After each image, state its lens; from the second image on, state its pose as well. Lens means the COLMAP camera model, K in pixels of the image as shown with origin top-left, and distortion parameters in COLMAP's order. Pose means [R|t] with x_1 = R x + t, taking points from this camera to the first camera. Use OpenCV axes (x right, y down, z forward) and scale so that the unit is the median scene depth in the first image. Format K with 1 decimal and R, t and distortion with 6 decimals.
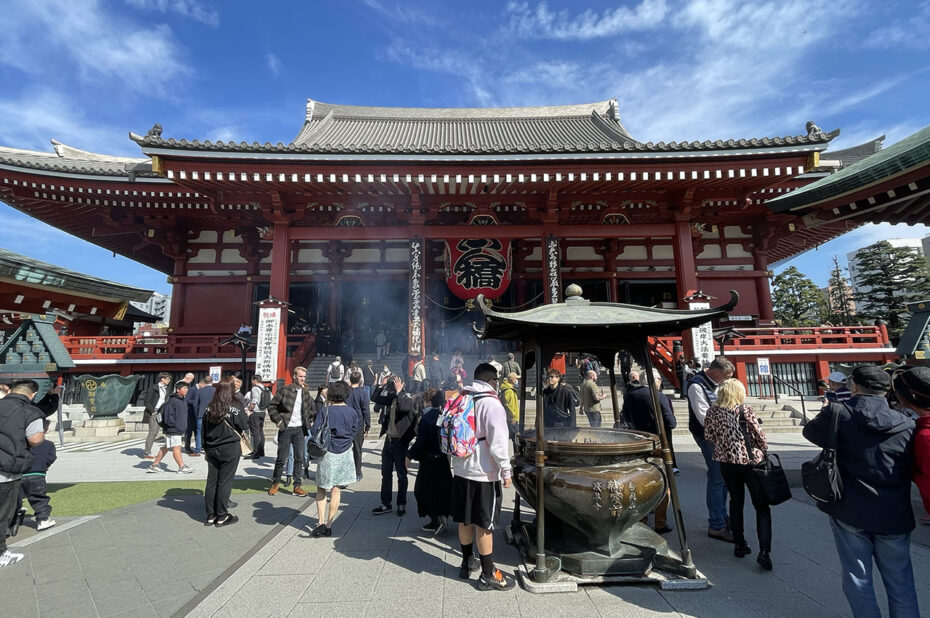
lens RADIAL K [[442.5, 0, 463.5], [0, 442.5, 297.6], [0, 0, 1]] dist [-0.002046, -0.000638]
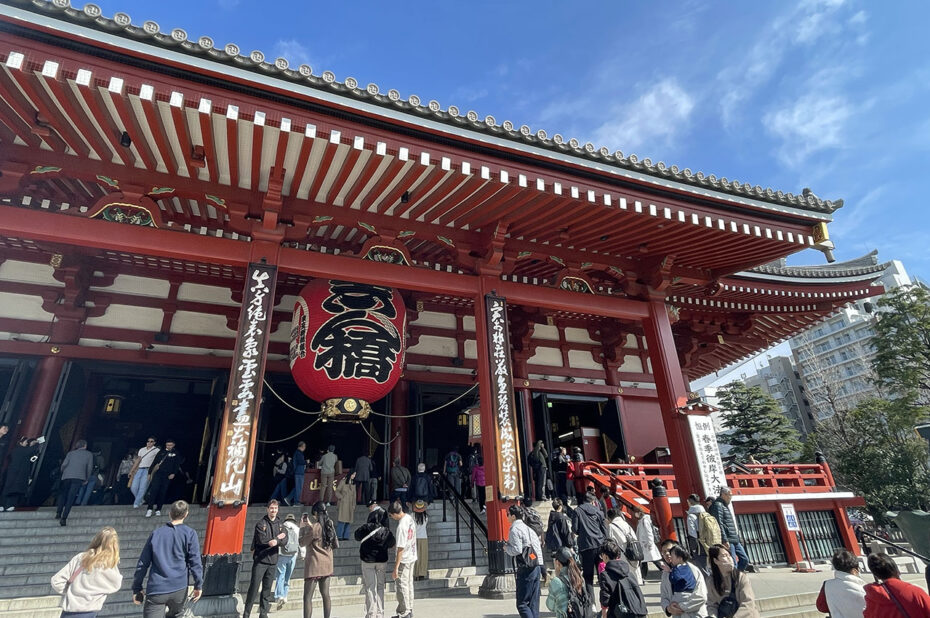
lens RADIAL K [[522.8, 0, 465.3], [0, 522.8, 276.2], [0, 0, 1]] dist [-0.001338, -0.002717]
pose [[0.930771, 0.140229, 0.337640, -0.078492], [-0.034822, 0.953322, -0.299940, 0.050724], [-0.363940, 0.267418, 0.892208, 0.307686]]
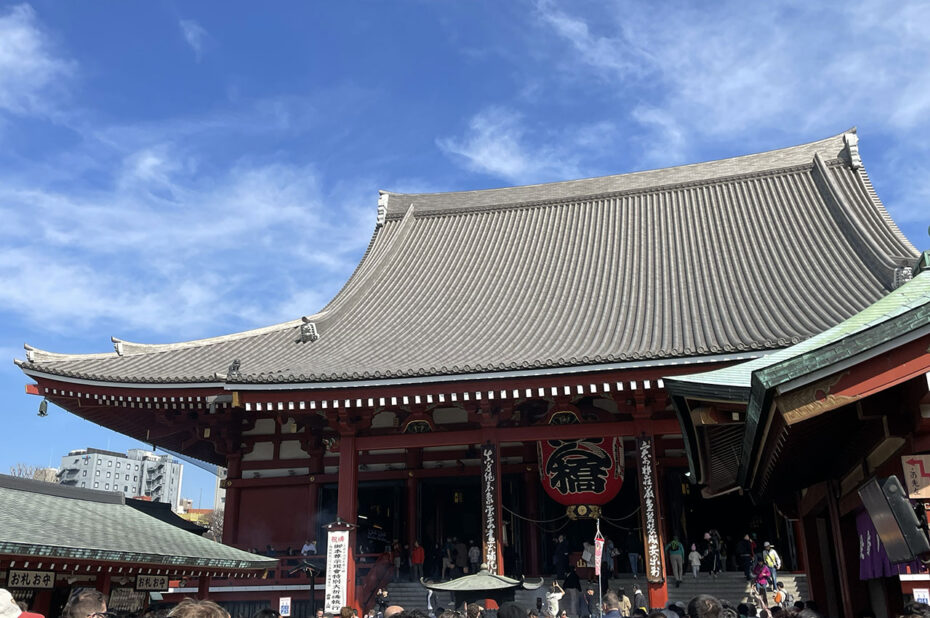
lens RADIAL K [[908.9, 0, 460.3], [0, 908.9, 275.9], [0, 0, 1]] dist [0.154210, -0.418026]
pose [[0.961378, -0.089893, -0.260137, 0.300429], [0.045631, 0.984137, -0.171442, -0.133993], [0.271422, 0.152950, 0.950230, -0.707067]]
